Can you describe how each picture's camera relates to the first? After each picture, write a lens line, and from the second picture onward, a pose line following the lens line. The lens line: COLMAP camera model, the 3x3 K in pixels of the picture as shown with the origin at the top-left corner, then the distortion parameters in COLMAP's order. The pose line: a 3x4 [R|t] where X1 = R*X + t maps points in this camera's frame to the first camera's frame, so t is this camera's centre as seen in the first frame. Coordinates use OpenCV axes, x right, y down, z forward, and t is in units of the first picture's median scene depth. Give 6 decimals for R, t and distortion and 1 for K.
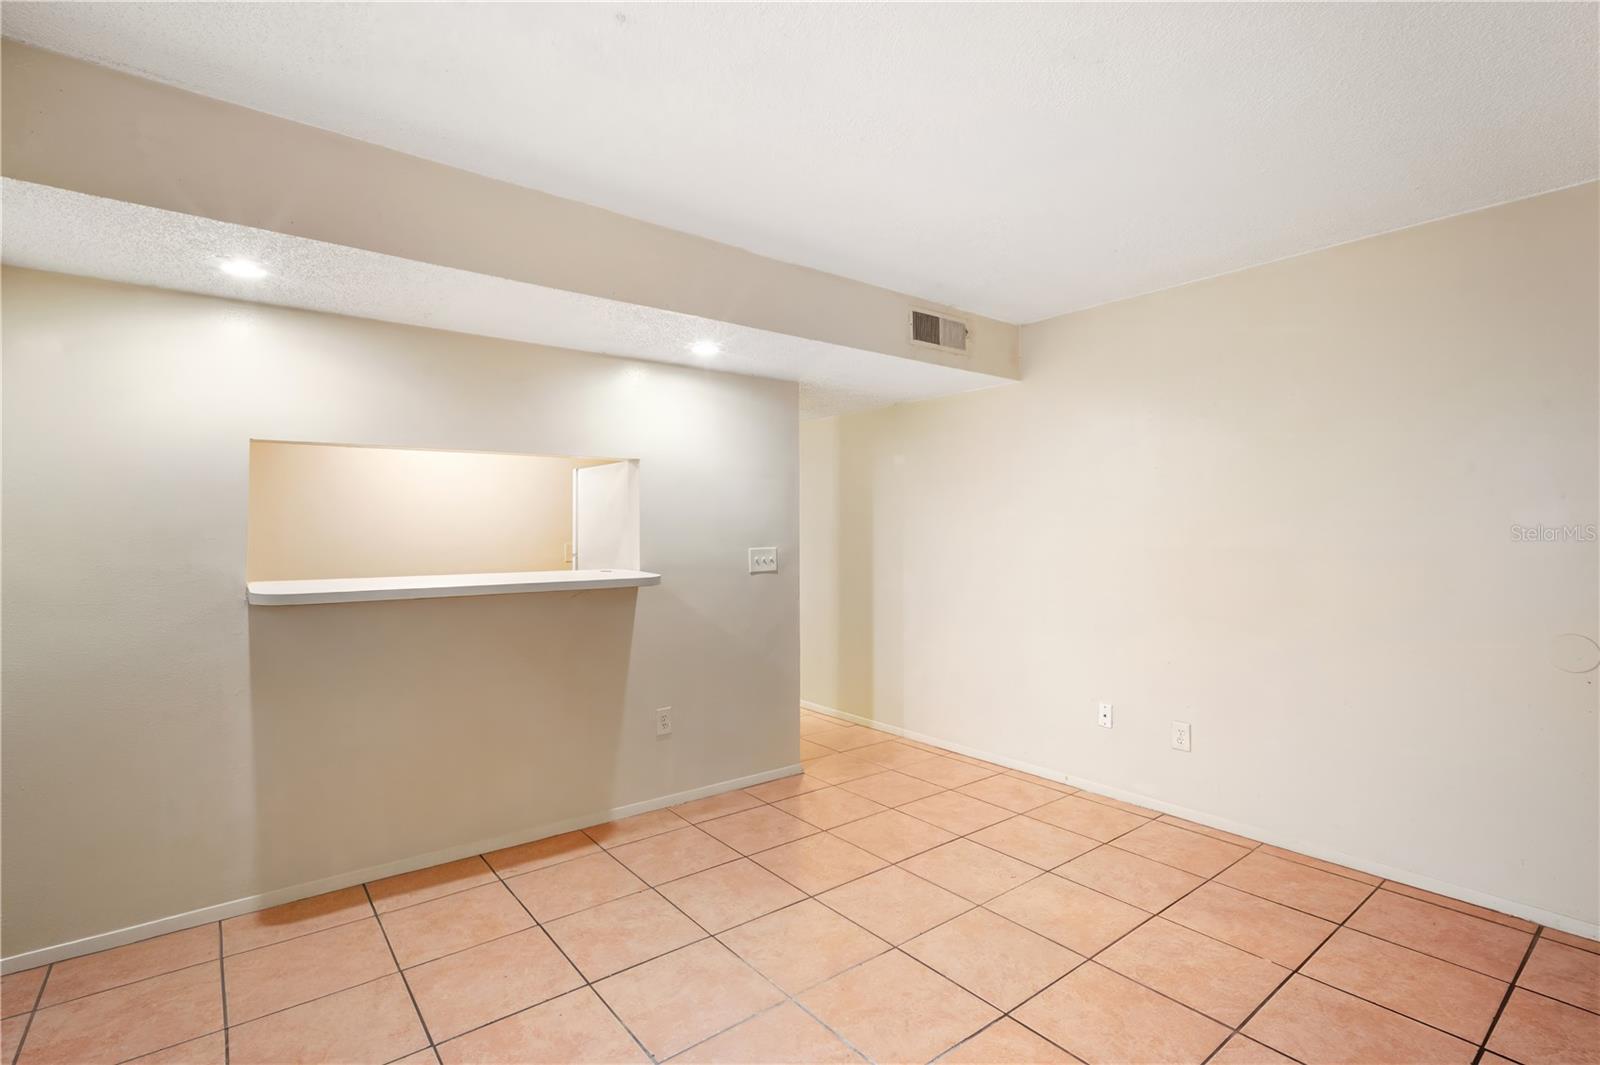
lens RADIAL K [[755.5, 0, 800.4], [0, 755.5, 526.9], [0, 0, 1]] dist [0.000111, -0.000566]
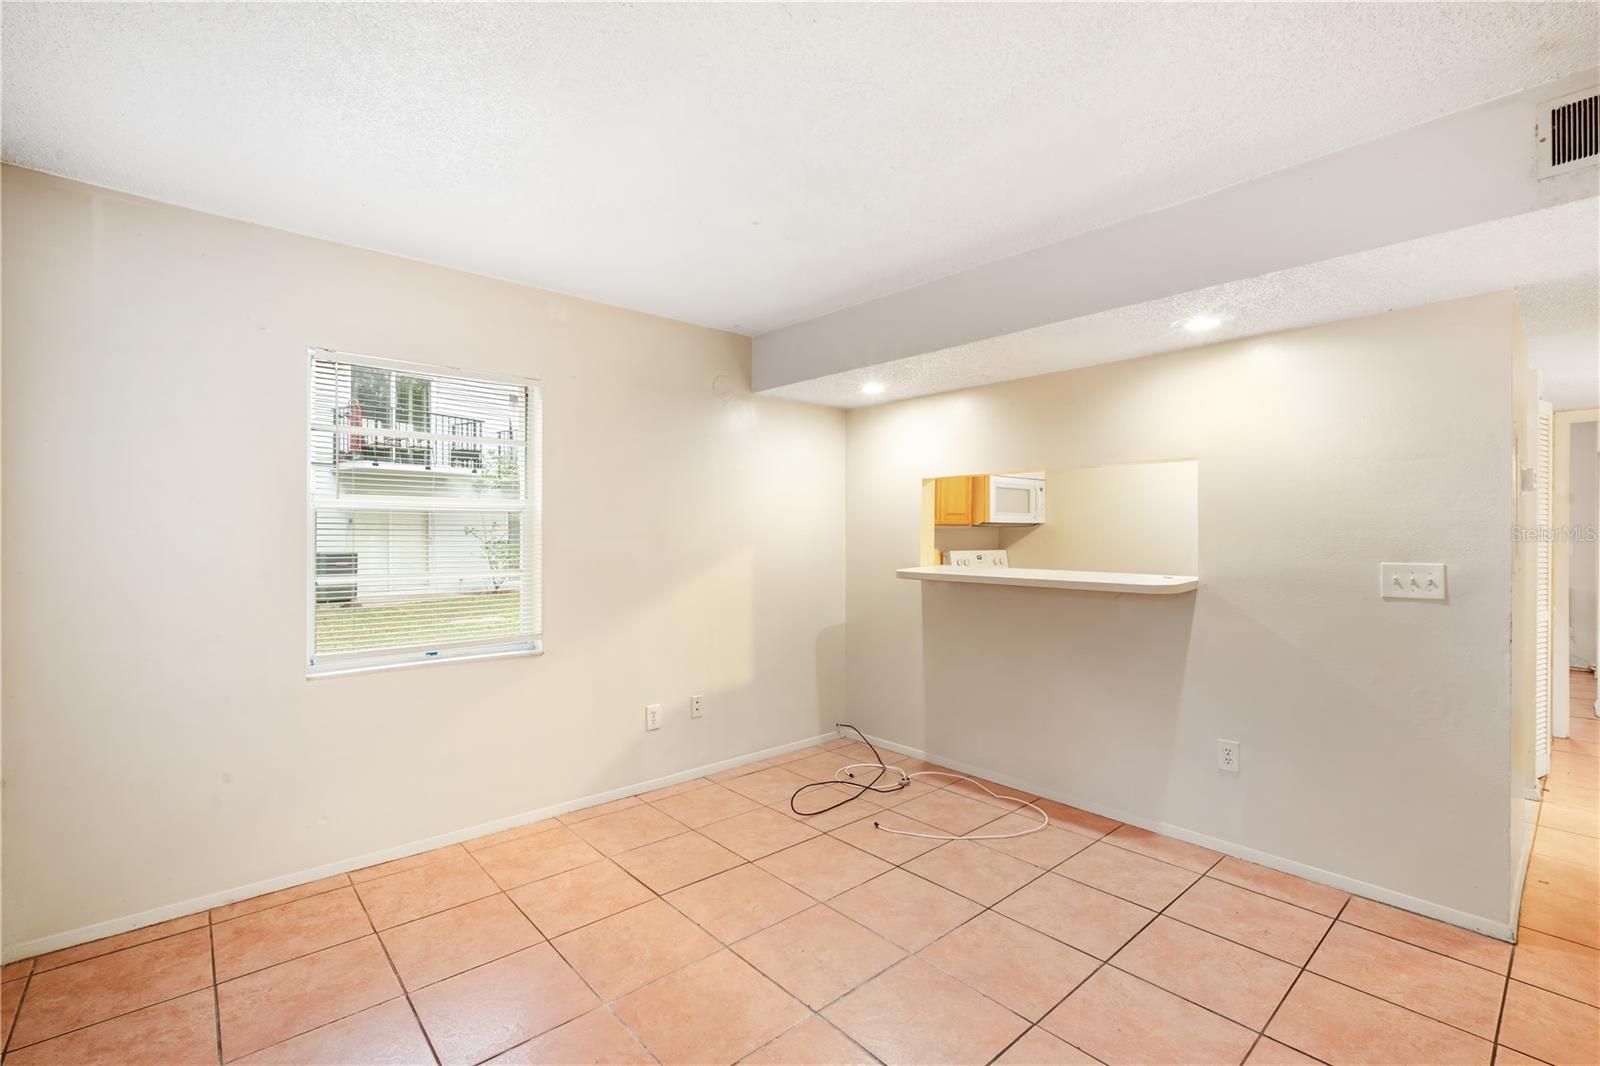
lens RADIAL K [[709.8, 0, 788.5], [0, 709.8, 535.2], [0, 0, 1]] dist [-0.010681, 0.001866]
pose [[0.040700, 0.005997, -0.999153, 0.624935], [-0.001255, 0.999982, 0.005951, 0.000498], [0.999171, 0.001011, 0.040707, 0.476596]]
